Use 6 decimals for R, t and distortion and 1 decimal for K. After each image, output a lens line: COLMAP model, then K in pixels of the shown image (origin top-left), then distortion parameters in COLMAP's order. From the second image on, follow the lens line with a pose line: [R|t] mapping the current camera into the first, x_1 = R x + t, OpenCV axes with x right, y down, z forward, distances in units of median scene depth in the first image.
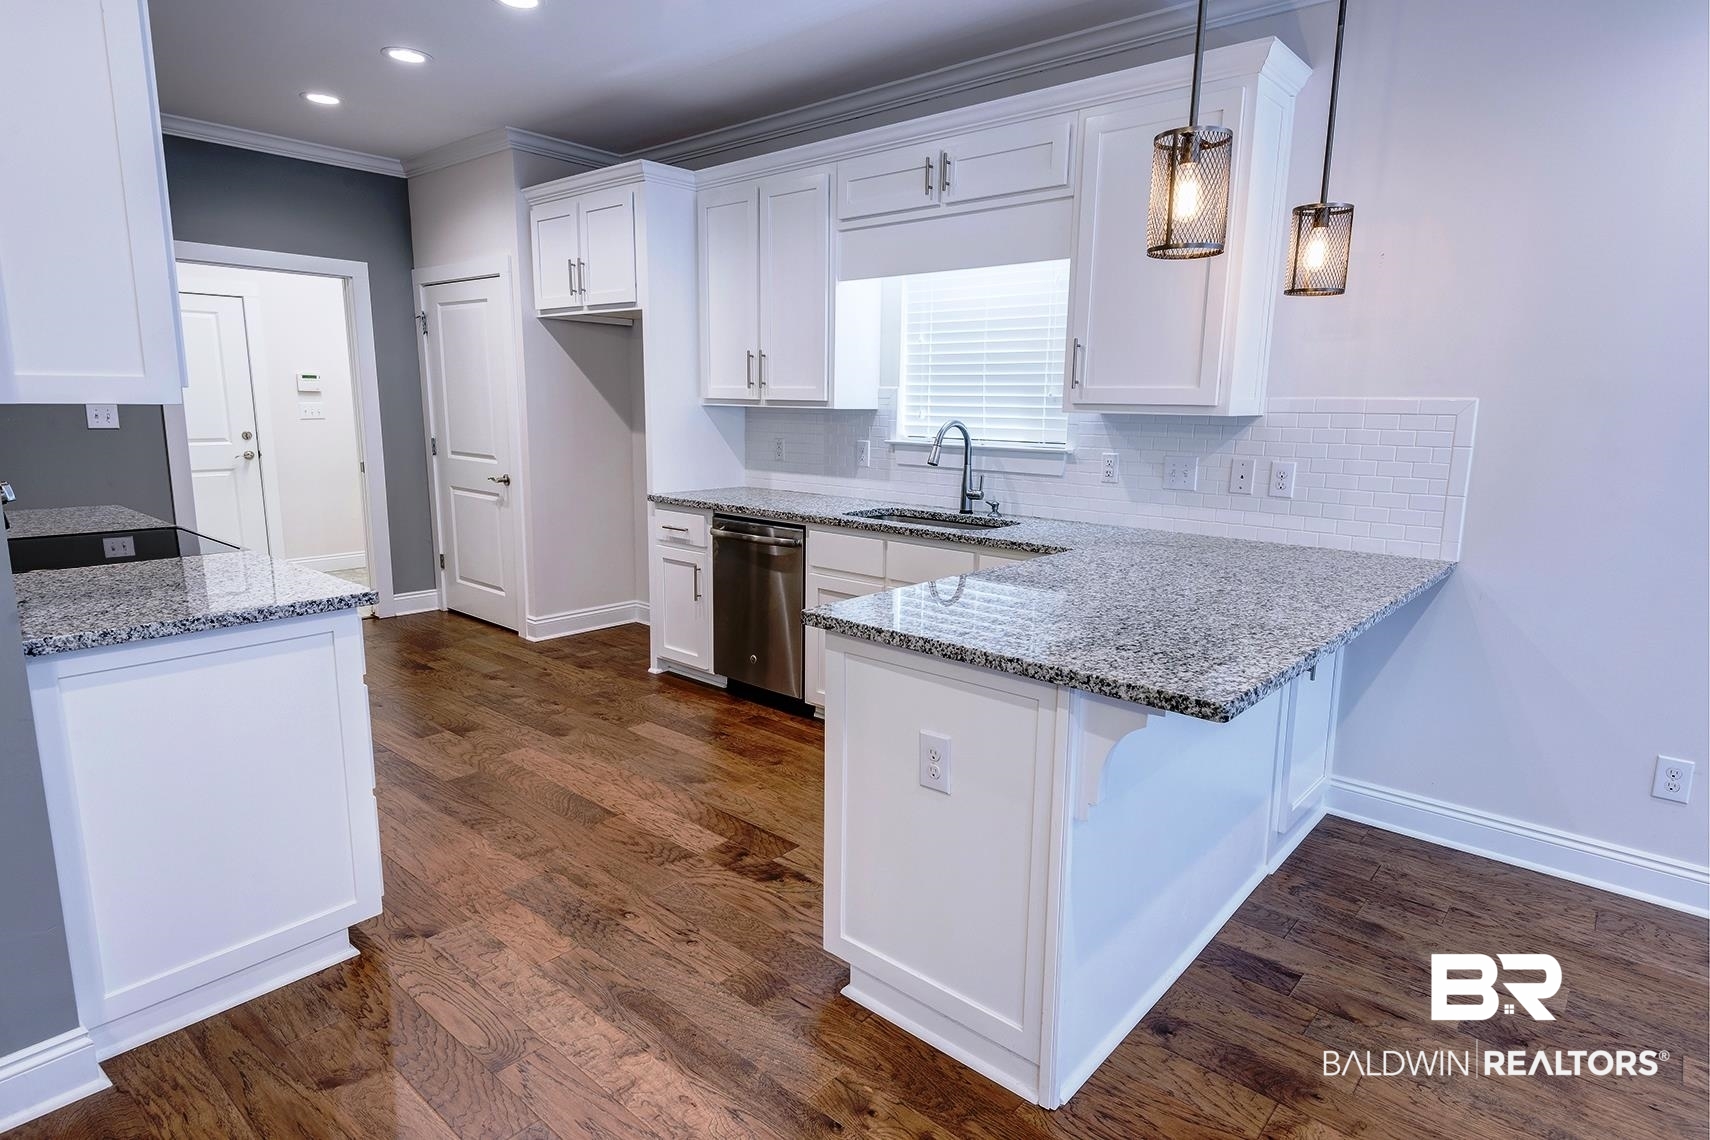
lens RADIAL K [[932.5, 0, 867.2], [0, 932.5, 572.6], [0, 0, 1]] dist [-0.001933, -0.000105]
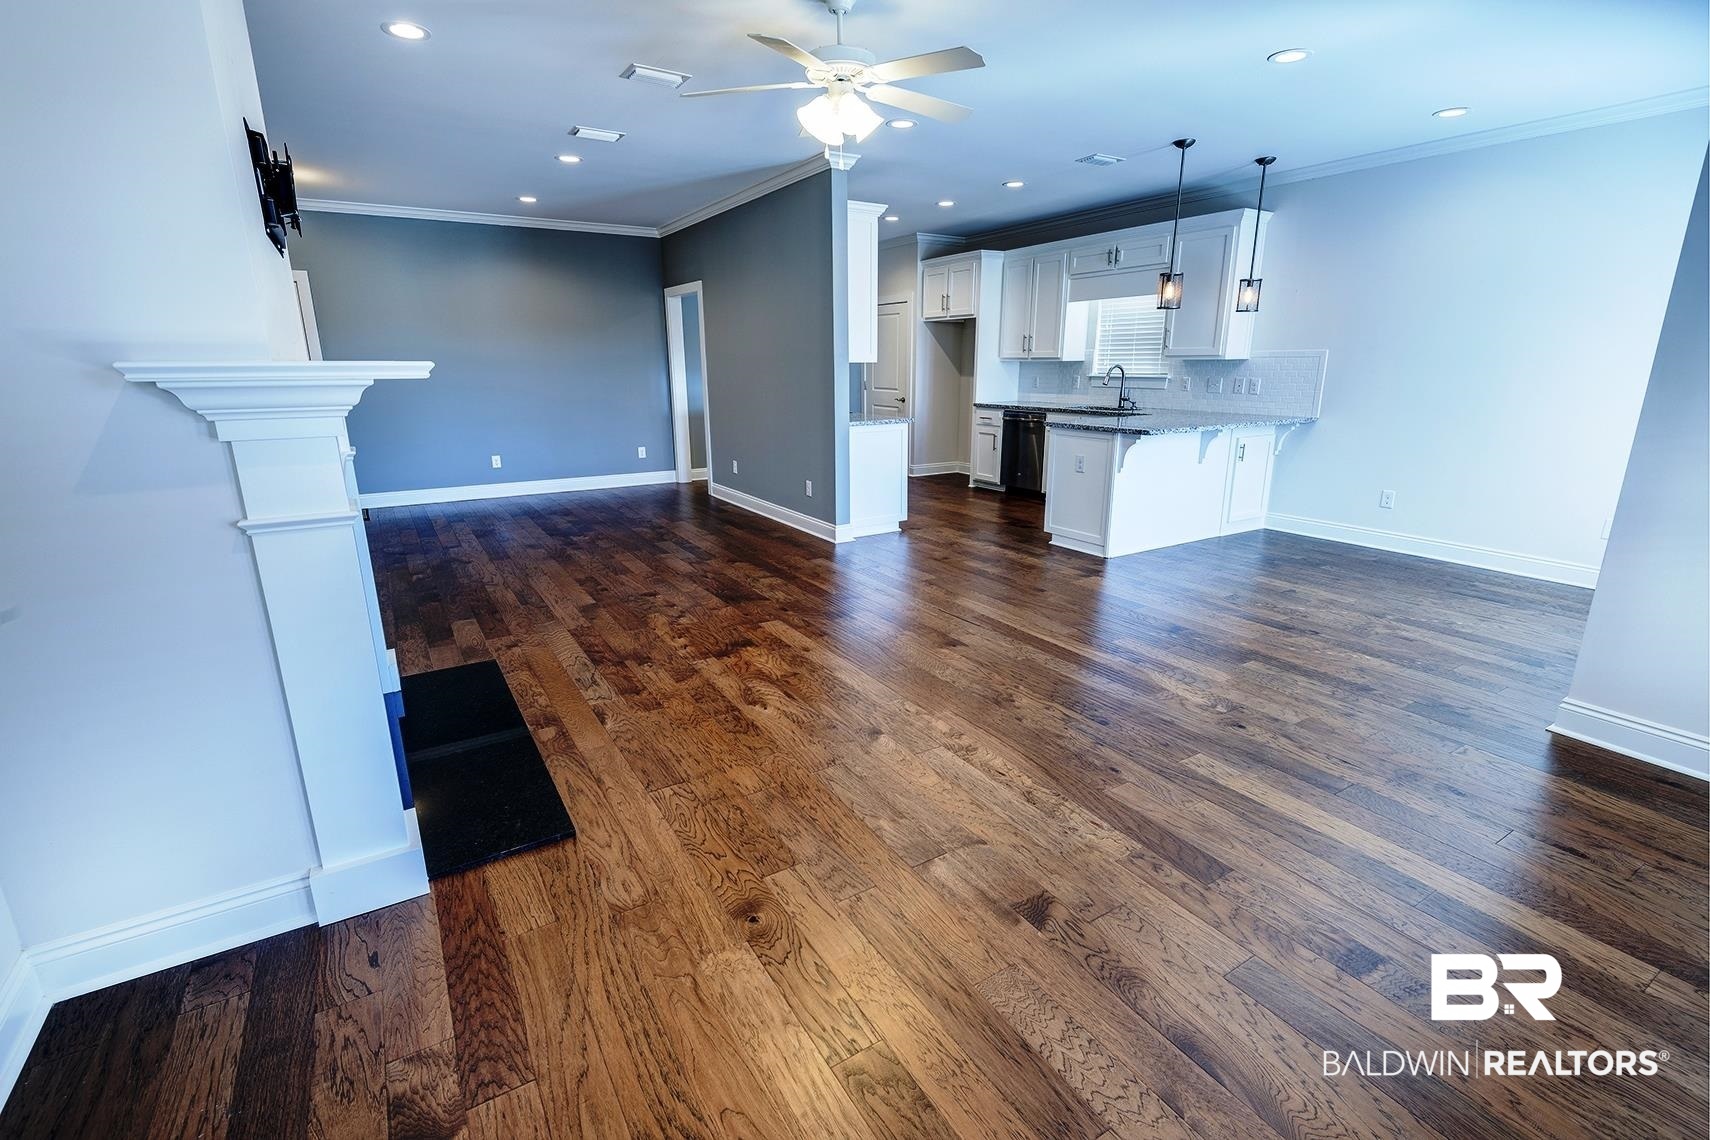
lens RADIAL K [[775.7, 0, 839.3], [0, 775.7, 583.0], [0, 0, 1]] dist [0.005029, -0.003809]
pose [[0.947109, 0.062501, -0.314768, 0.077195], [-0.030568, 0.993961, 0.105386, 0.175227], [0.319453, -0.090190, 0.943300, -0.984493]]
